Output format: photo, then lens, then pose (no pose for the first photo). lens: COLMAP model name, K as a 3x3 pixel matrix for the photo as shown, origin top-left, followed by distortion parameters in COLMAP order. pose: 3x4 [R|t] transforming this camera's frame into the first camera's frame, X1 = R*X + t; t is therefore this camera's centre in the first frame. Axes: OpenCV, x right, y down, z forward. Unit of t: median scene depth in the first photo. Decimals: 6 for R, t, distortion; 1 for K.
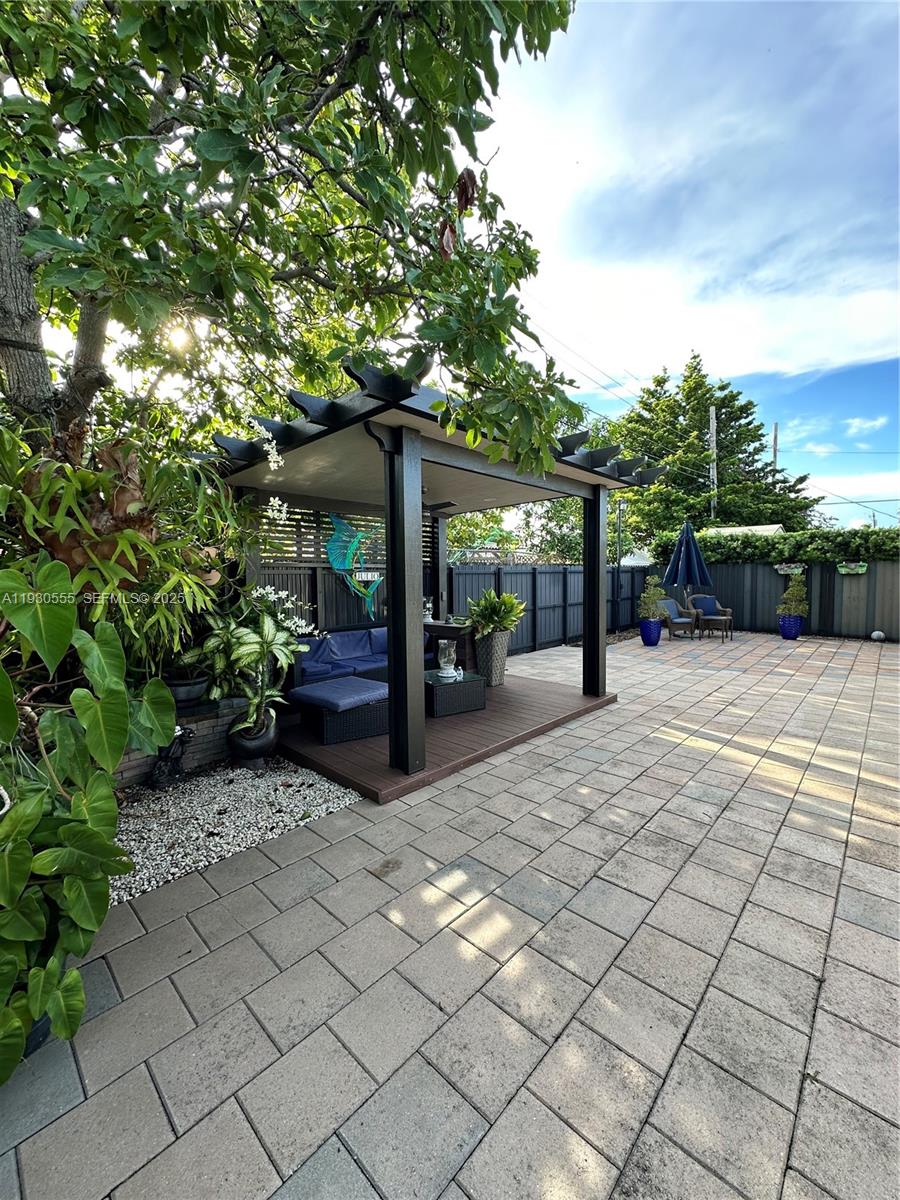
lens RADIAL K [[479.1, 0, 450.0], [0, 479.1, 600.0], [0, 0, 1]] dist [-0.000466, 0.000431]
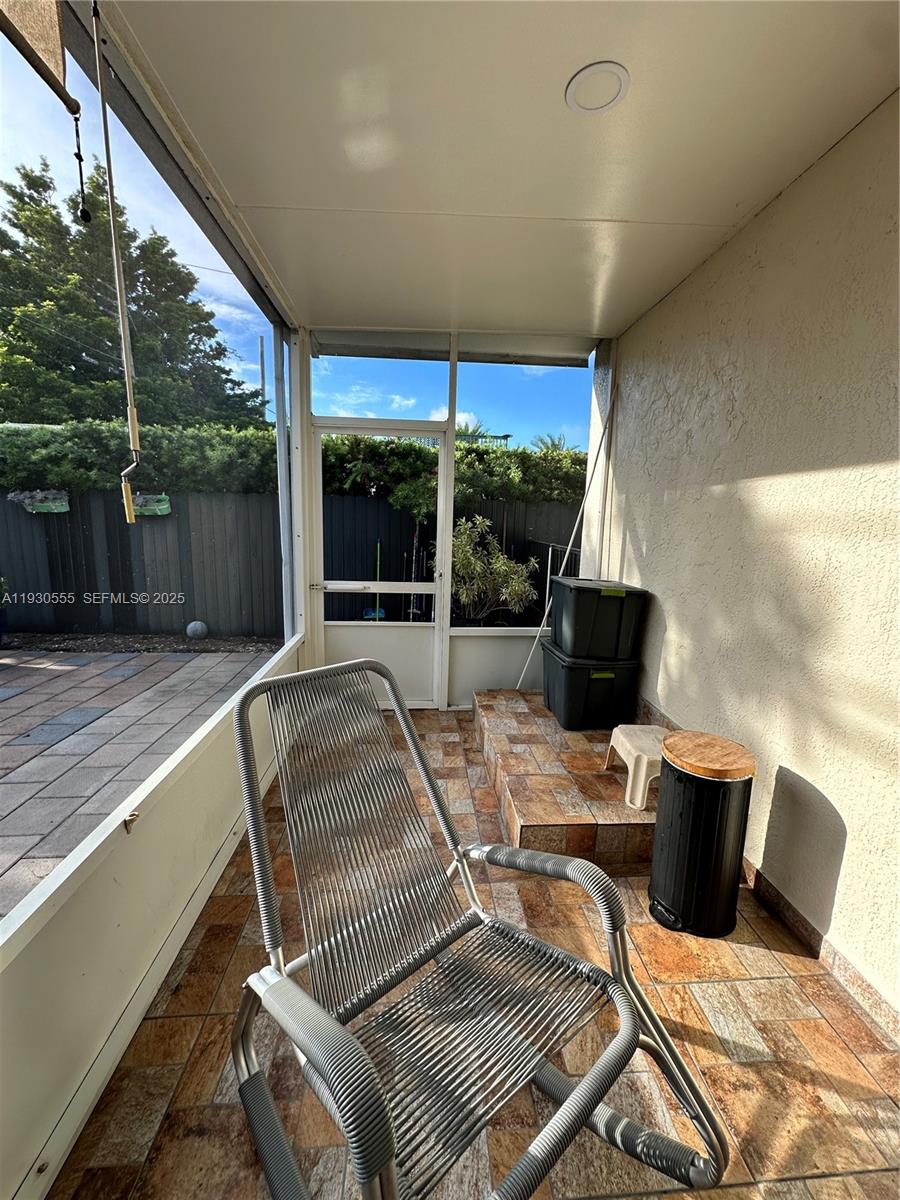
lens RADIAL K [[479.1, 0, 450.0], [0, 479.1, 600.0], [0, 0, 1]] dist [-0.000466, 0.000431]
pose [[0.695384, -0.090396, 0.712930, 1.417383], [0.007797, 0.992948, 0.118296, -0.047101], [-0.718596, -0.076702, 0.691185, 0.811158]]
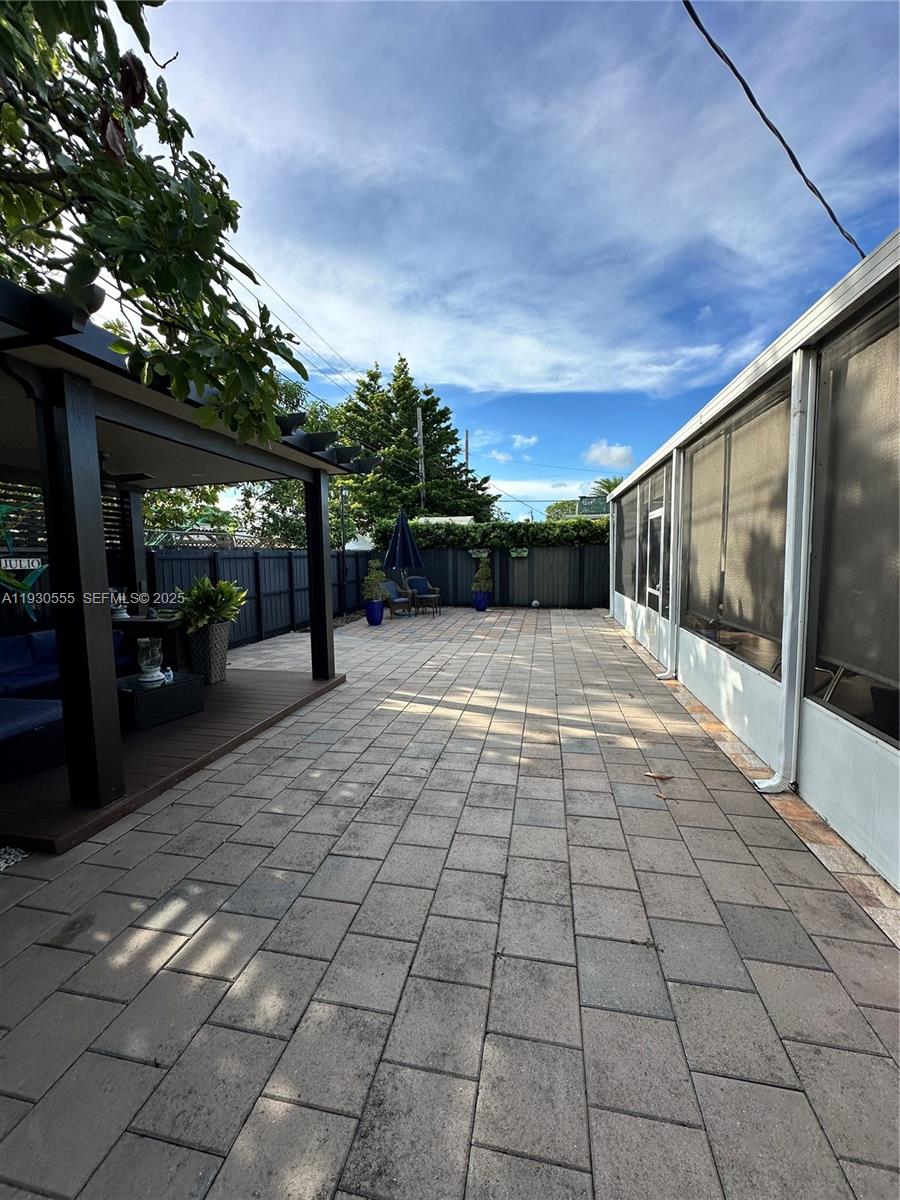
lens RADIAL K [[479.1, 0, 450.0], [0, 479.1, 600.0], [0, 0, 1]] dist [-0.000466, 0.000431]
pose [[0.850812, -0.052616, 0.522829, 0.006905], [0.035771, 0.998466, 0.042270, -0.000165], [-0.524251, -0.017262, 0.851389, 0.001153]]
